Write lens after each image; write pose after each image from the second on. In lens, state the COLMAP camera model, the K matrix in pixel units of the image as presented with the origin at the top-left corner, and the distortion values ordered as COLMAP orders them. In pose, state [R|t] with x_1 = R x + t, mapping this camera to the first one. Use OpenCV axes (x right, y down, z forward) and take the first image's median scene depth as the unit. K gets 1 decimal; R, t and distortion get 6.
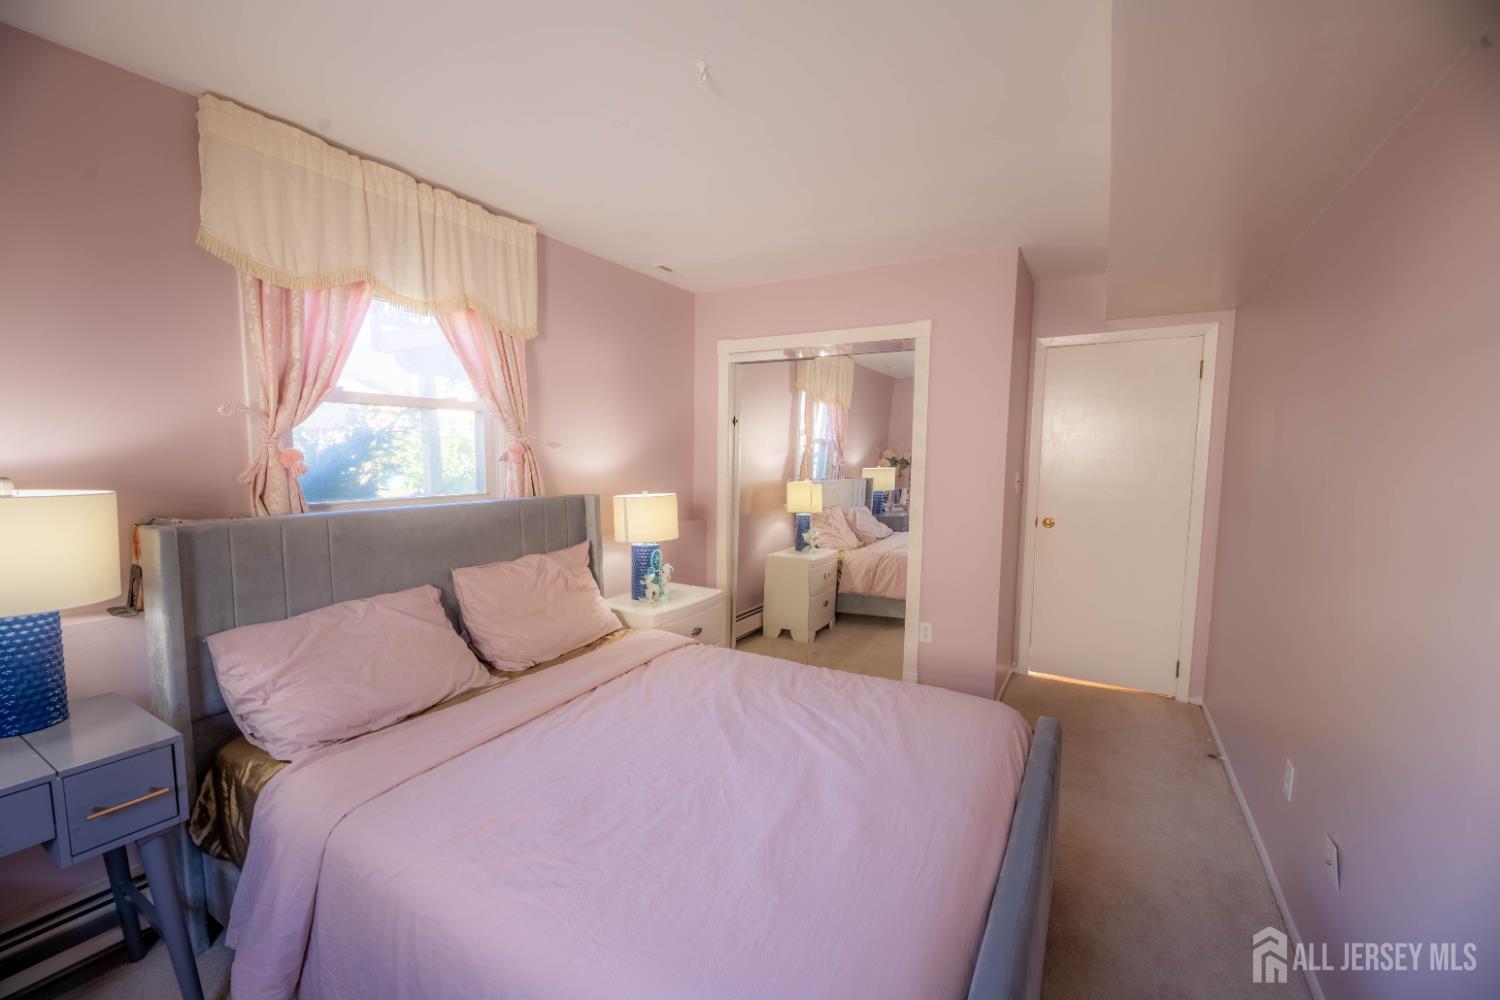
lens RADIAL K [[602.8, 0, 753.6], [0, 602.8, 507.8], [0, 0, 1]] dist [-0.000305, -0.004300]
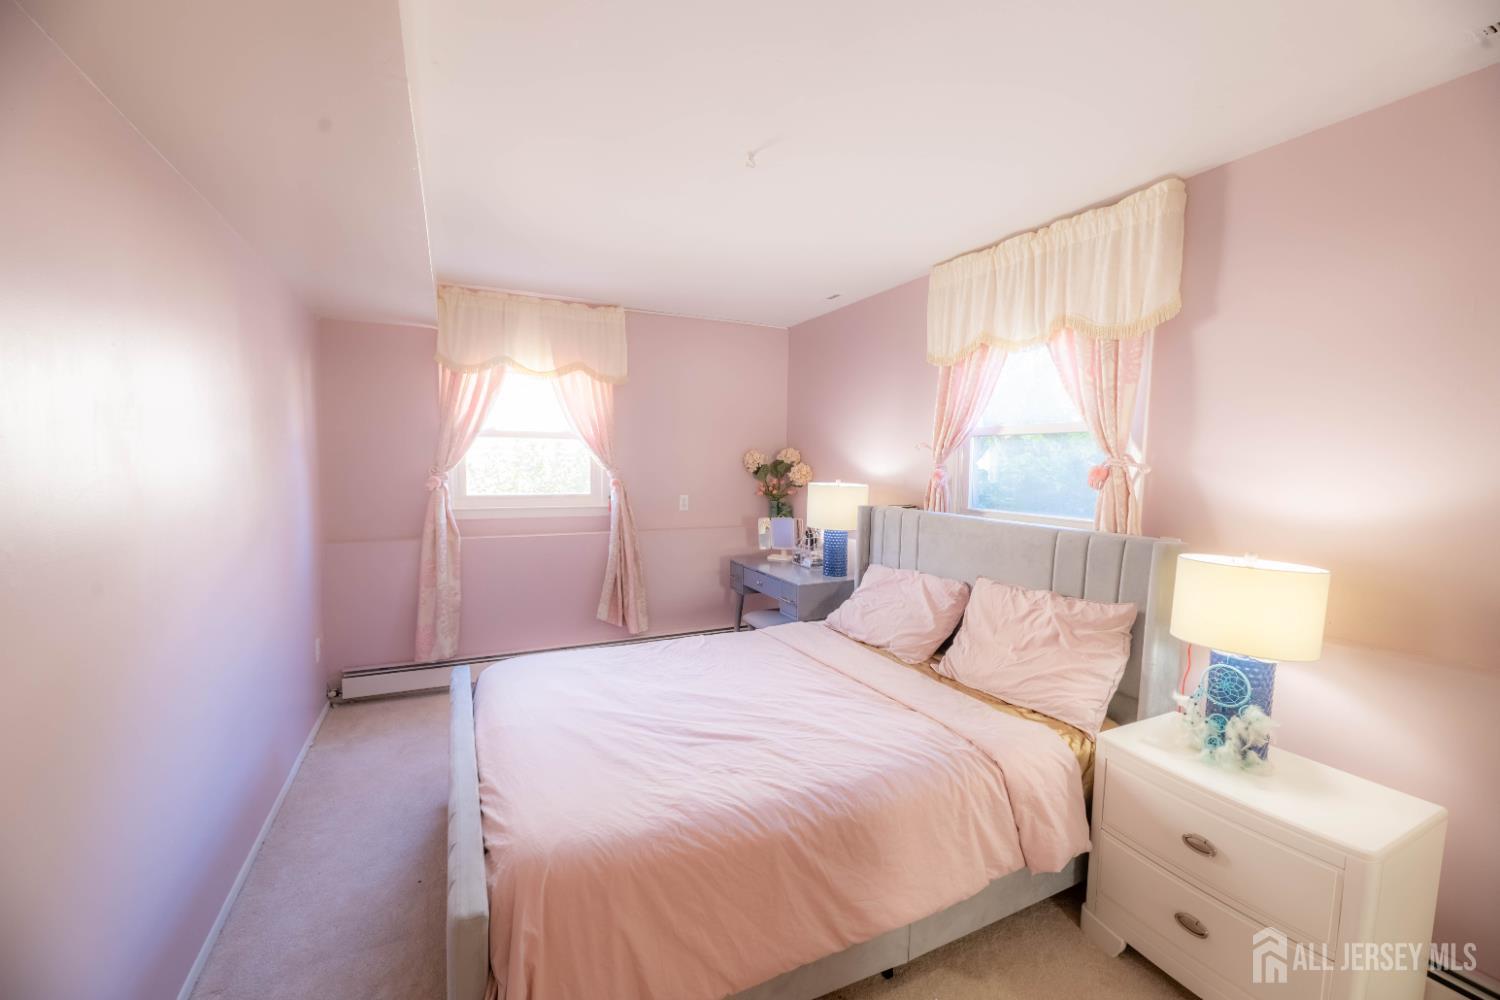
lens RADIAL K [[599.9, 0, 751.4], [0, 599.9, 518.2], [0, 0, 1]] dist [-0.000243, 0.000003]
pose [[-0.557853, 0.062285, -0.827599, 0.692637], [-0.101339, 0.984606, 0.142411, -0.128620], [0.823730, 0.163312, -0.542953, 1.274691]]
